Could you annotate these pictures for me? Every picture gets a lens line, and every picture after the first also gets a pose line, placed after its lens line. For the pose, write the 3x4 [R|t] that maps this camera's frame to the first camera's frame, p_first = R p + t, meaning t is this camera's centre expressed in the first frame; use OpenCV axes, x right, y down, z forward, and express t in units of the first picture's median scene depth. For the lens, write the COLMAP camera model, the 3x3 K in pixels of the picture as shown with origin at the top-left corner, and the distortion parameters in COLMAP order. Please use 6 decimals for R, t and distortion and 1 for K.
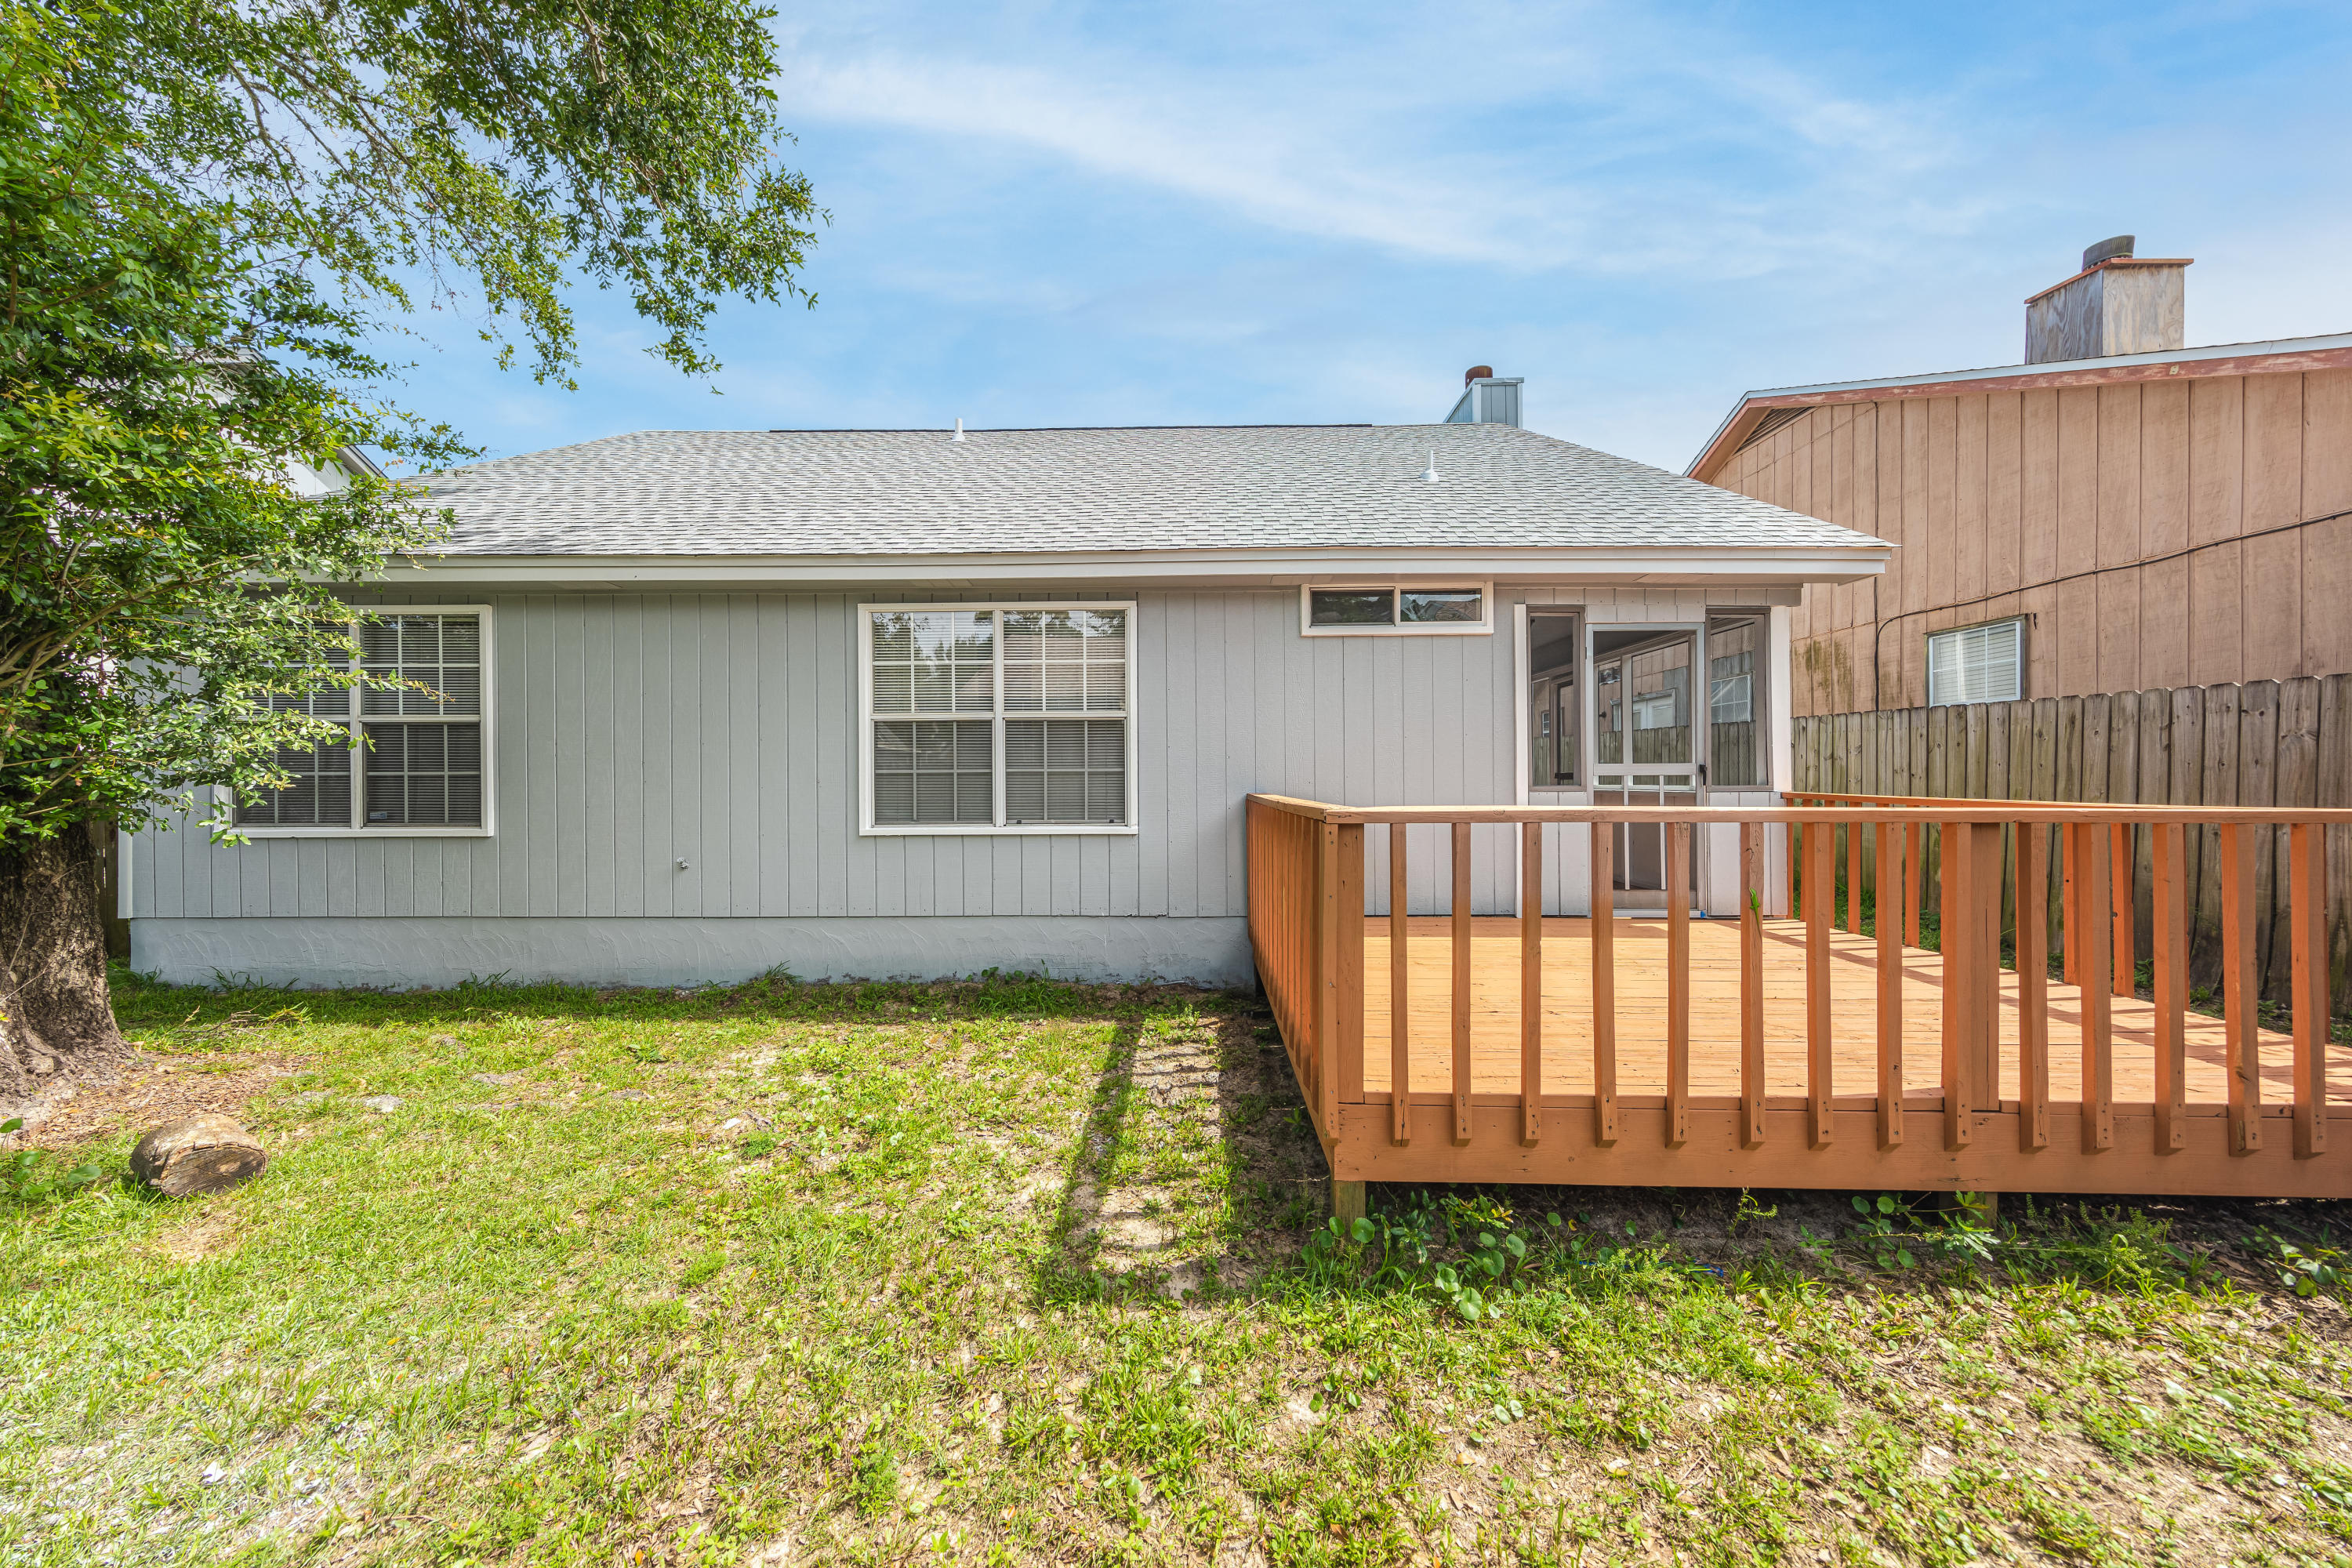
lens RADIAL K [[780.4, 0, 1168.2], [0, 780.4, 784.1], [0, 0, 1]] dist [0.004226, -0.000117]
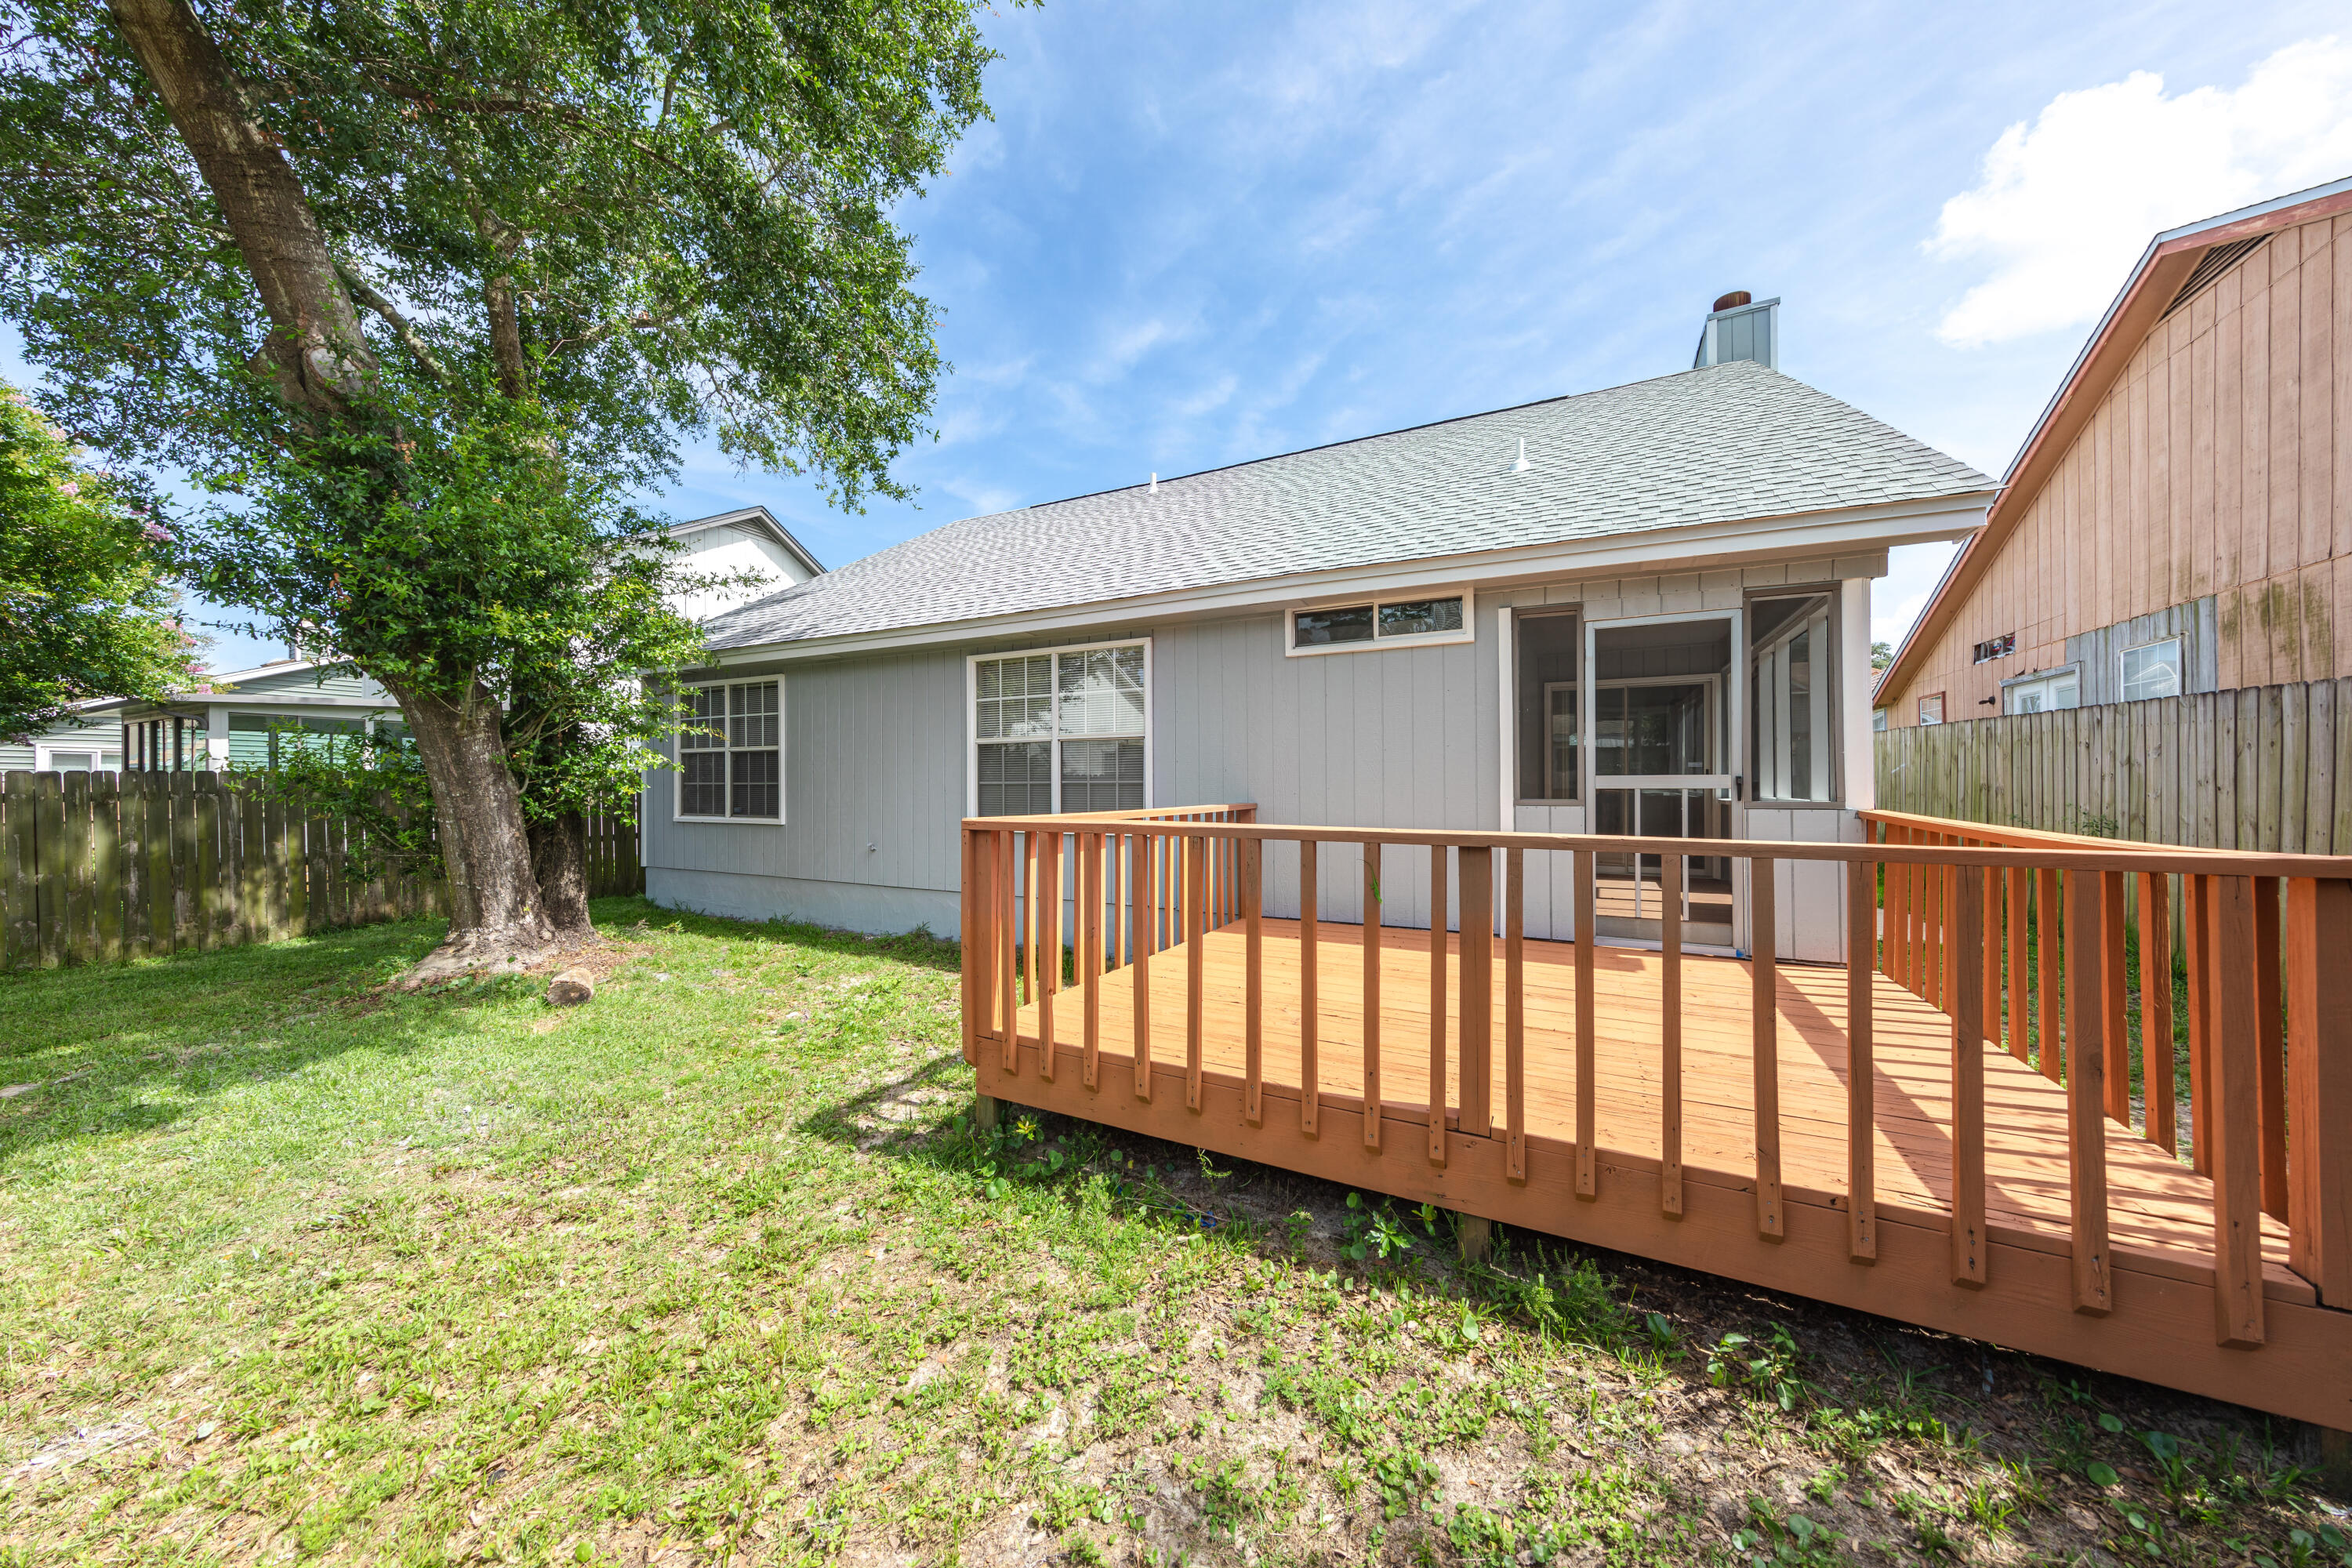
lens RADIAL K [[780.4, 0, 1173.3], [0, 780.4, 785.5], [0, 0, 1]] dist [0.004226, -0.000117]
pose [[0.895085, 0.002731, -0.445887, 0.512046], [-0.004211, 0.999988, -0.002328, -0.010230], [0.445876, 0.003961, 0.895086, -0.027980]]
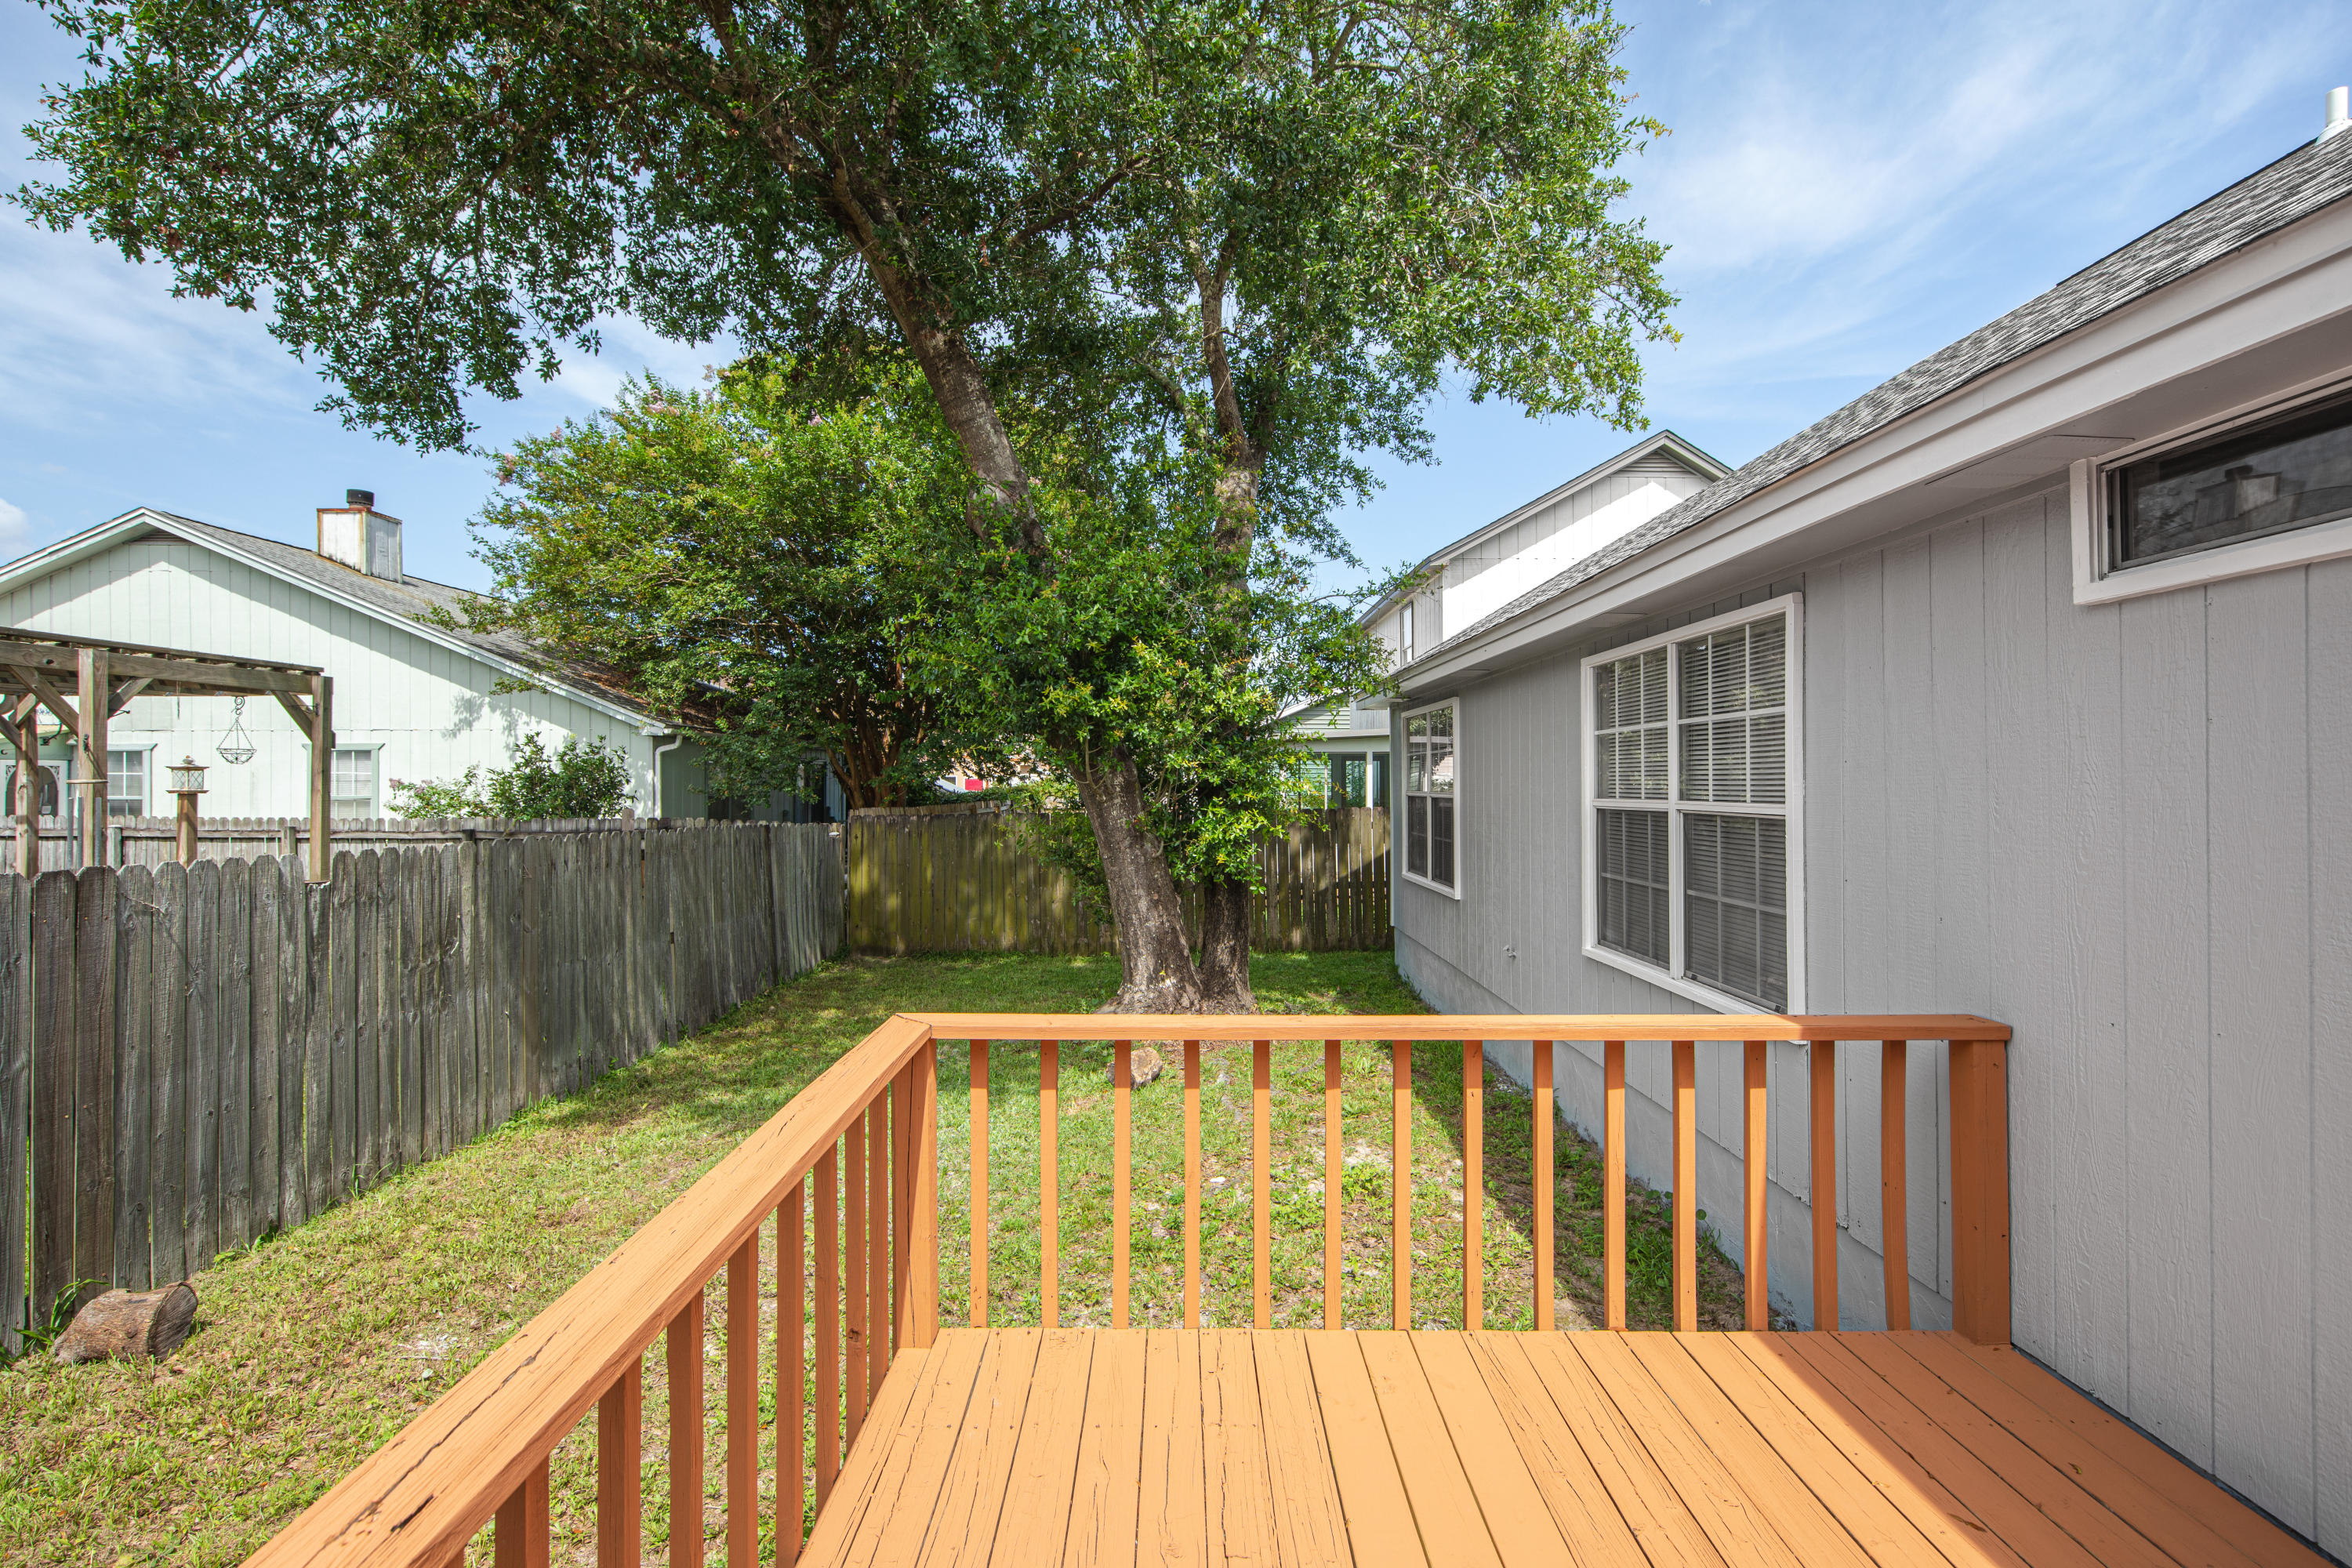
lens RADIAL K [[1026.1, 0, 1178.5], [0, 1026.1, 776.9], [0, 0, 1]] dist [0.001158, 0.000119]
pose [[0.016802, -0.001080, -0.999858, 0.631813], [-0.001002, 0.999999, -0.001097, -0.112291], [0.999858, 0.001020, 0.016801, 0.586074]]
